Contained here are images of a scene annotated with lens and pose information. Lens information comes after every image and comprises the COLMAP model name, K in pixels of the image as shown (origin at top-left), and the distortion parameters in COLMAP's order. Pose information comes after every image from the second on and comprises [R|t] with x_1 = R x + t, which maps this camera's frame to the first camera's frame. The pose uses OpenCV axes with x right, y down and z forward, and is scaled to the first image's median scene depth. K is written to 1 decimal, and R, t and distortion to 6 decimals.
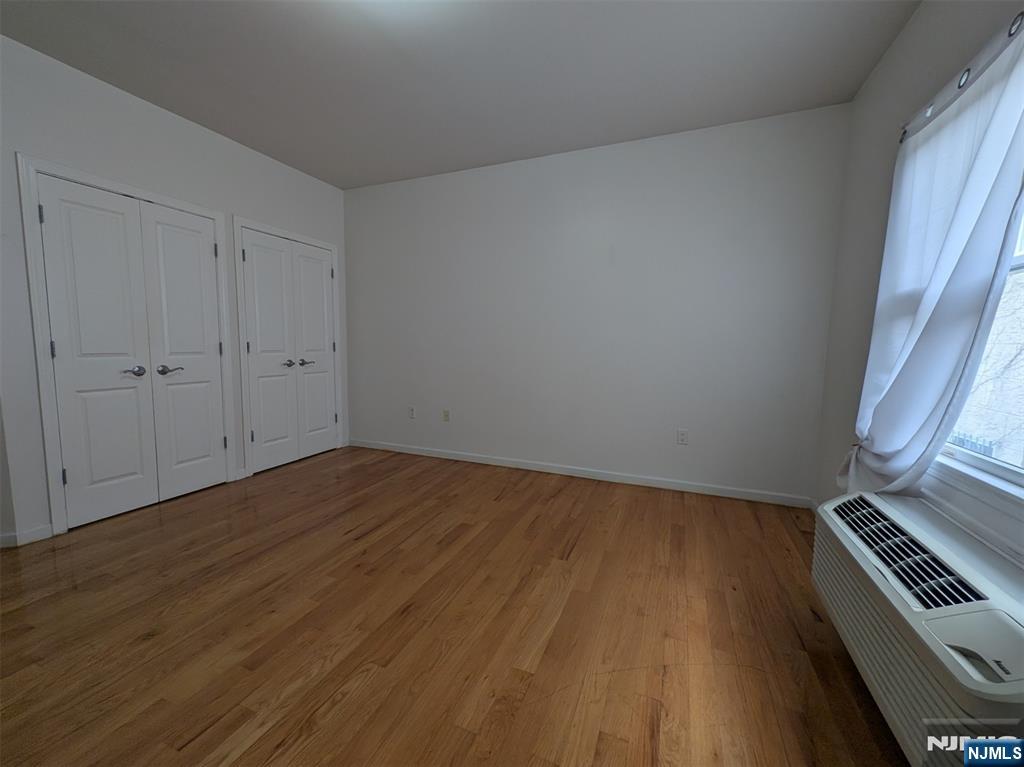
lens RADIAL K [[406.5, 0, 513.2], [0, 406.5, 383.2], [0, 0, 1]] dist [0.006065, 0.000047]
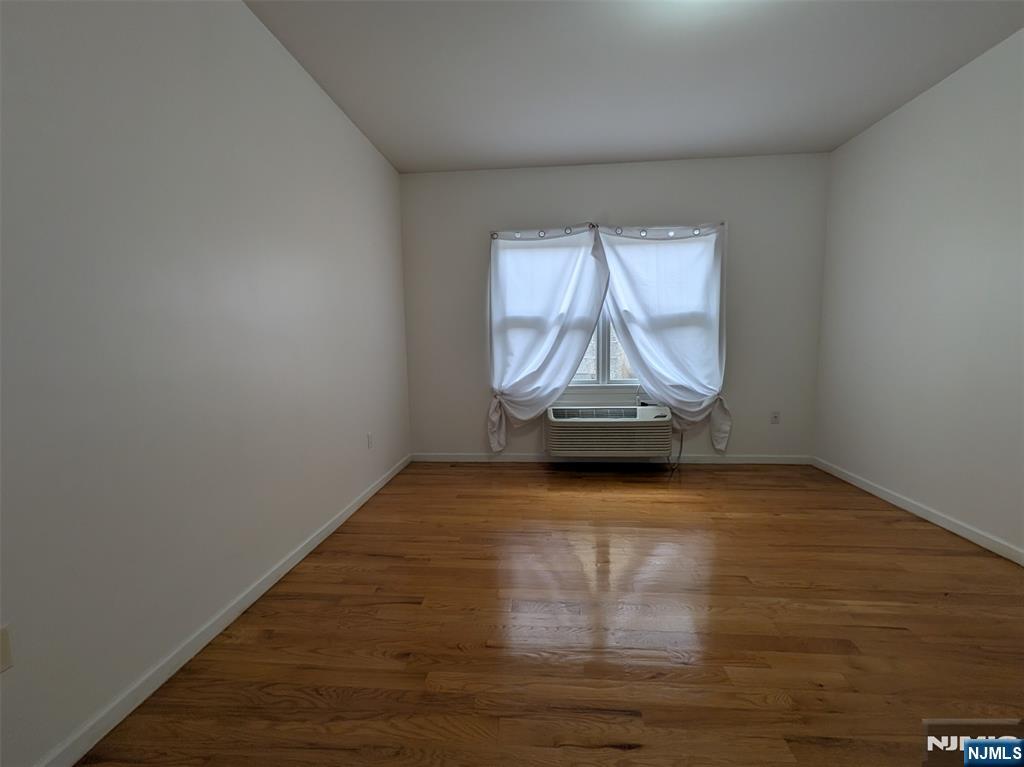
lens RADIAL K [[406.5, 0, 513.2], [0, 406.5, 383.2], [0, 0, 1]] dist [0.006065, 0.000047]
pose [[-0.303774, -0.108113, 0.946590, -0.647423], [0.108728, 0.983116, 0.147177, -0.117152], [-0.946520, 0.147630, -0.286890, 1.009290]]
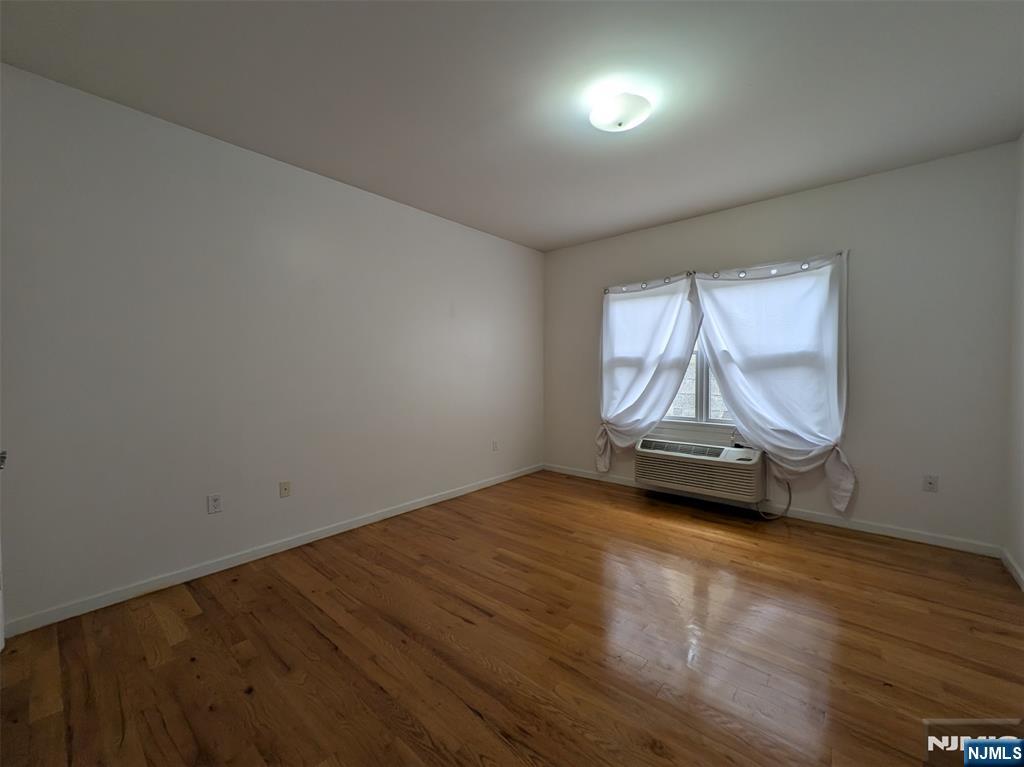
lens RADIAL K [[406.0, 0, 515.6], [0, 406.0, 384.0], [0, 0, 1]] dist [0.004177, 0.000191]
pose [[0.316161, -0.044478, 0.947662, -0.950458], [0.103428, 0.994562, 0.012174, -0.094815], [-0.943051, 0.094166, 0.319042, 0.505570]]
